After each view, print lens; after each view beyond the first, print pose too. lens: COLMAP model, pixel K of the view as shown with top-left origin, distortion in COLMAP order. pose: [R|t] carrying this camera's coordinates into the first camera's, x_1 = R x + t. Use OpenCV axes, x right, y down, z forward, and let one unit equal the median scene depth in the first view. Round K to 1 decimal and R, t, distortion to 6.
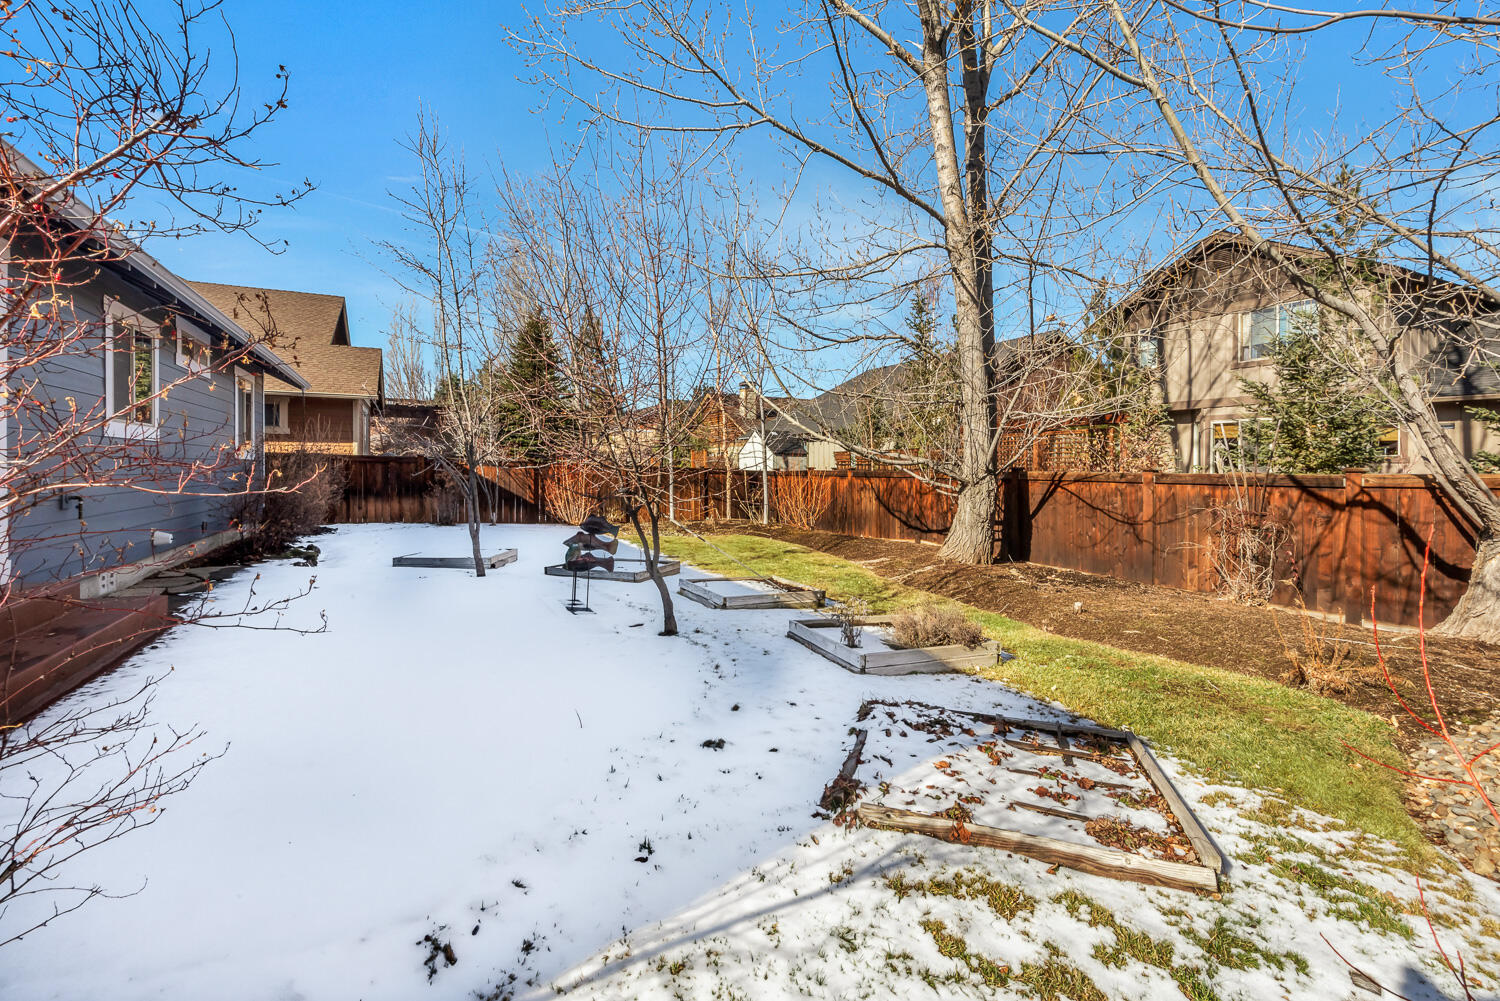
lens RADIAL K [[695.7, 0, 746.8], [0, 695.7, 468.4], [0, 0, 1]] dist [0.002132, 0.001358]
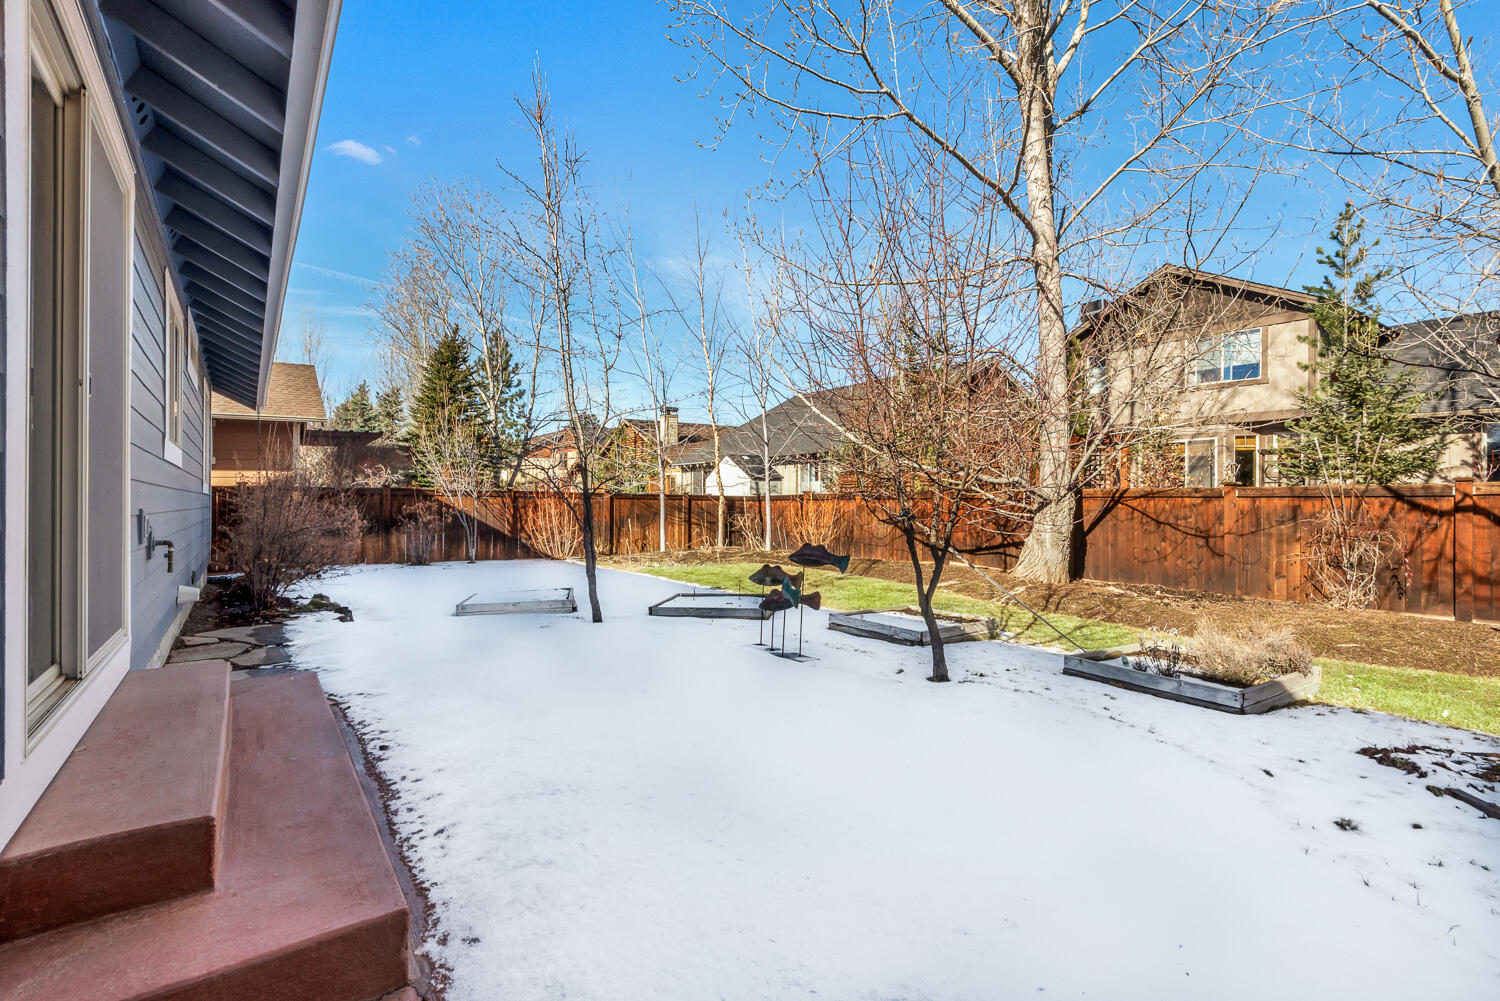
lens RADIAL K [[693.2, 0, 750.5], [0, 693.2, 482.3], [0, 0, 1]] dist [0.000766, -0.000165]
pose [[0.986020, -0.017747, 0.165679, -0.260446], [0.020853, 0.999638, -0.017027, 0.002240], [-0.165317, 0.020244, 0.986033, 0.102941]]
